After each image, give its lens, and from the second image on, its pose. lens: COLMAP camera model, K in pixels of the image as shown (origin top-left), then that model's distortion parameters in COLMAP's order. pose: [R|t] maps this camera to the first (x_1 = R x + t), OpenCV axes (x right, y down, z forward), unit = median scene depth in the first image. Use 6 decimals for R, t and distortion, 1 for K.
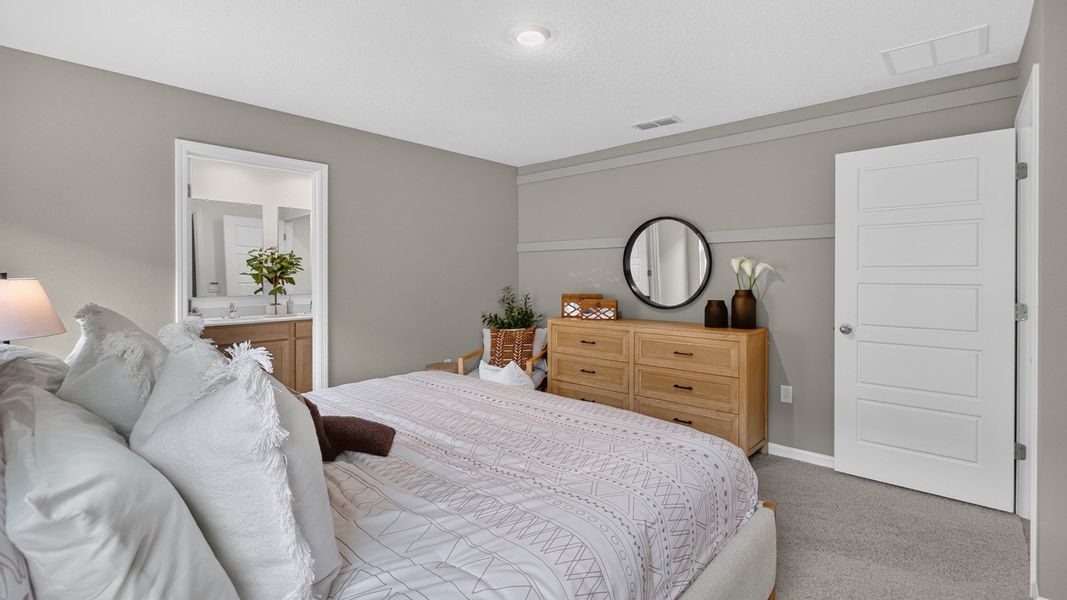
lens RADIAL K [[476.3, 0, 535.7], [0, 476.3, 278.1], [0, 0, 1]] dist [0.001421, 0.000092]
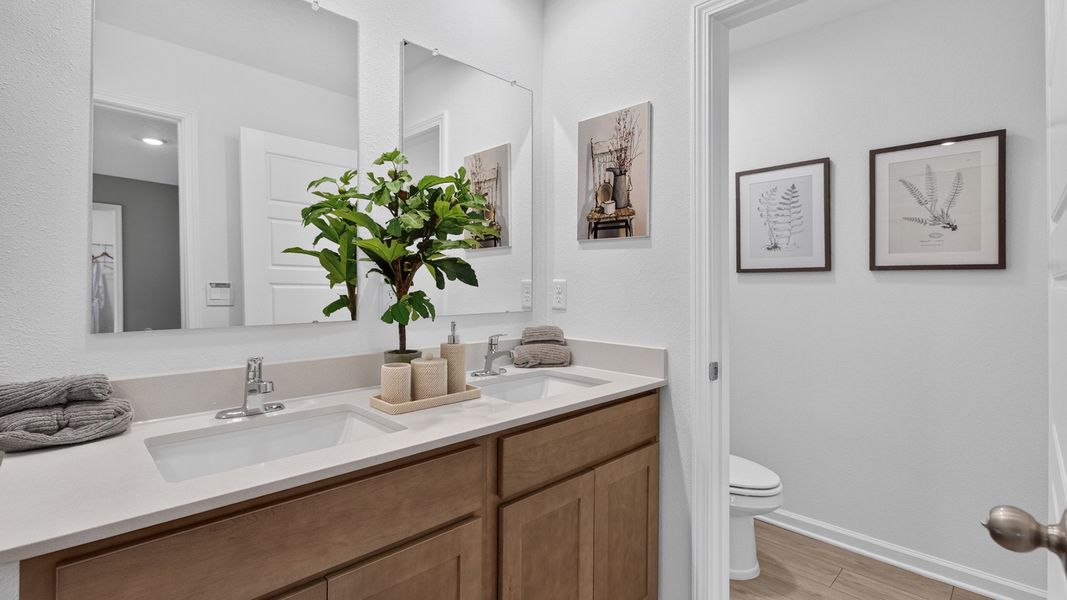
lens RADIAL K [[476.3, 0, 535.7], [0, 476.3, 278.1], [0, 0, 1]] dist [0.001421, 0.000092]
pose [[0.998595, 0.001595, -0.052973, -0.567542], [-0.002475, 0.999860, -0.016566, 0.017463], [0.052939, 0.016674, 0.998459, 0.903084]]
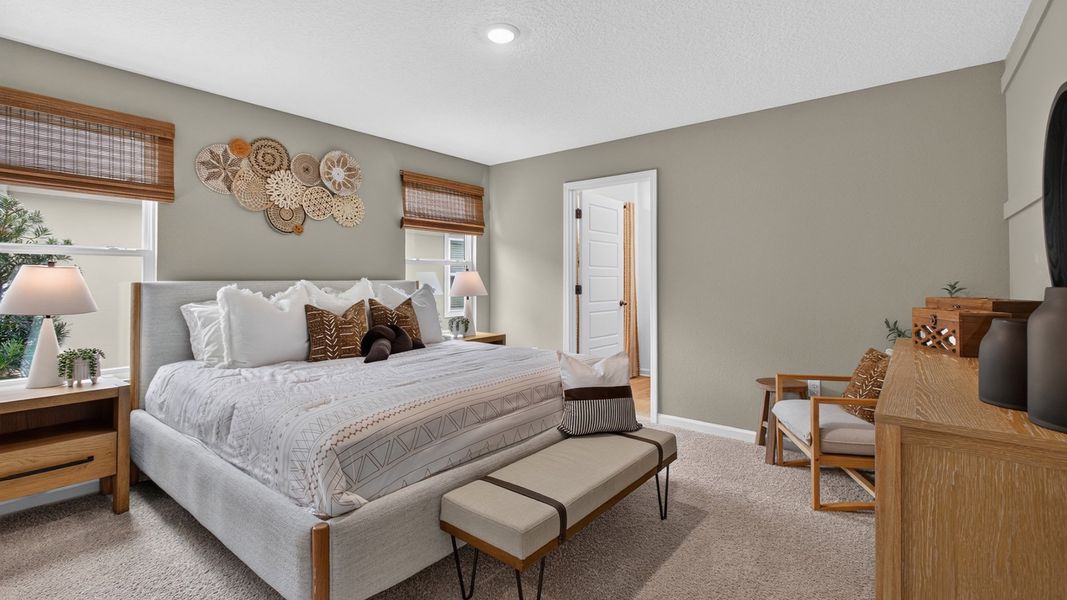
lens RADIAL K [[476.3, 0, 535.7], [0, 476.3, 278.1], [0, 0, 1]] dist [0.001421, 0.000092]
pose [[0.076029, -0.000518, -0.997105, 0.605897], [-0.003740, 0.999993, -0.000805, 0.017103], [0.997099, 0.003791, 0.076026, 0.593819]]
